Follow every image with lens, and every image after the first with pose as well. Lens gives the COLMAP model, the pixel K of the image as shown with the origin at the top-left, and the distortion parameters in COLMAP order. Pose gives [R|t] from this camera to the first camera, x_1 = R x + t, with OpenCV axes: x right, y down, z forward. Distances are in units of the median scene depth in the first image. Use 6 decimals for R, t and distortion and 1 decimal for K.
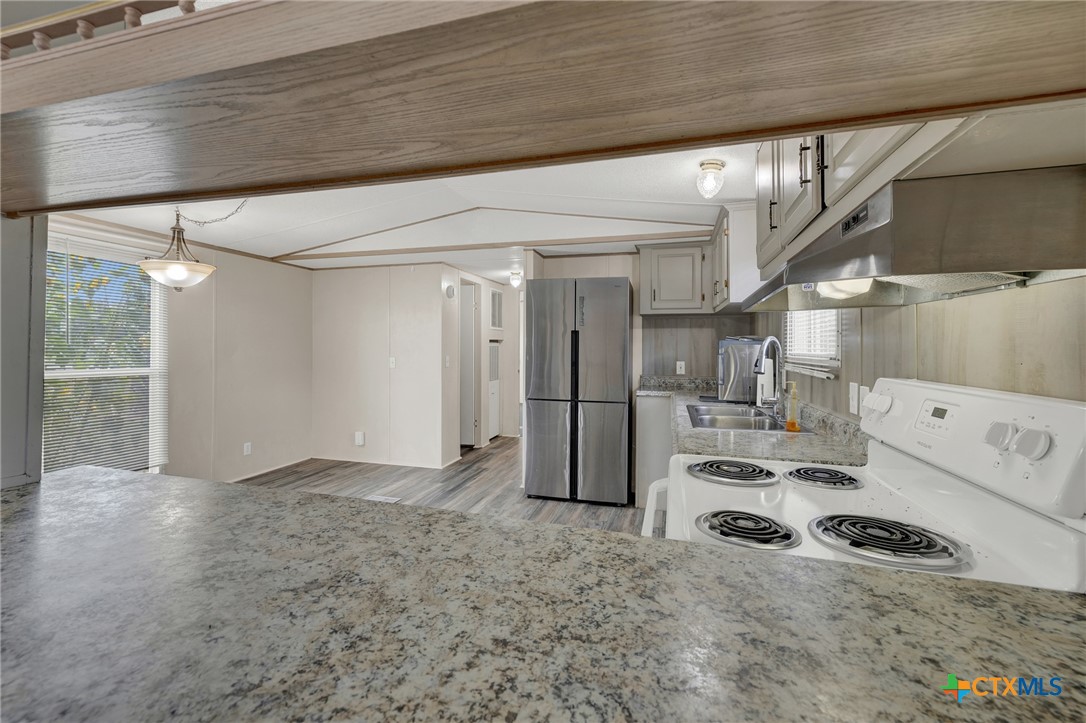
lens RADIAL K [[462.7, 0, 546.4], [0, 462.7, 339.7], [0, 0, 1]] dist [-0.000052, 0.000125]
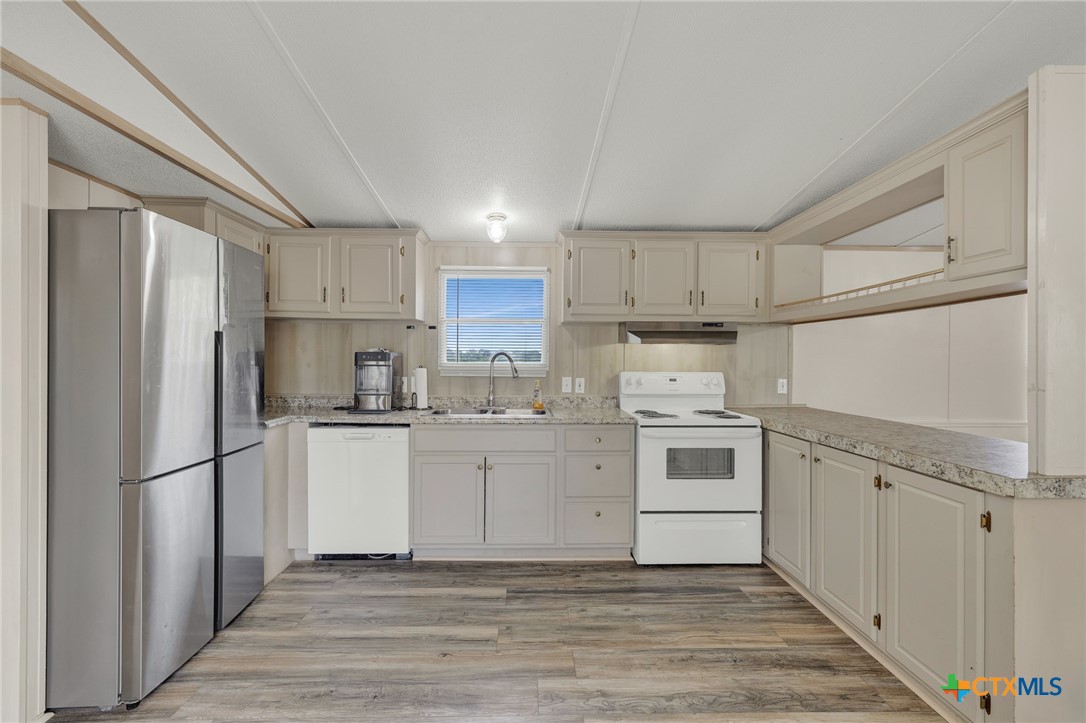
lens RADIAL K [[459.6, 0, 540.0], [0, 459.6, 358.3], [0, 0, 1]] dist [-0.000624, 0.000560]
pose [[-0.288690, 0.000911, 0.957422, -0.567608], [-0.019639, 0.999784, -0.006873, 0.009721], [-0.957221, -0.020787, -0.288609, 0.775408]]
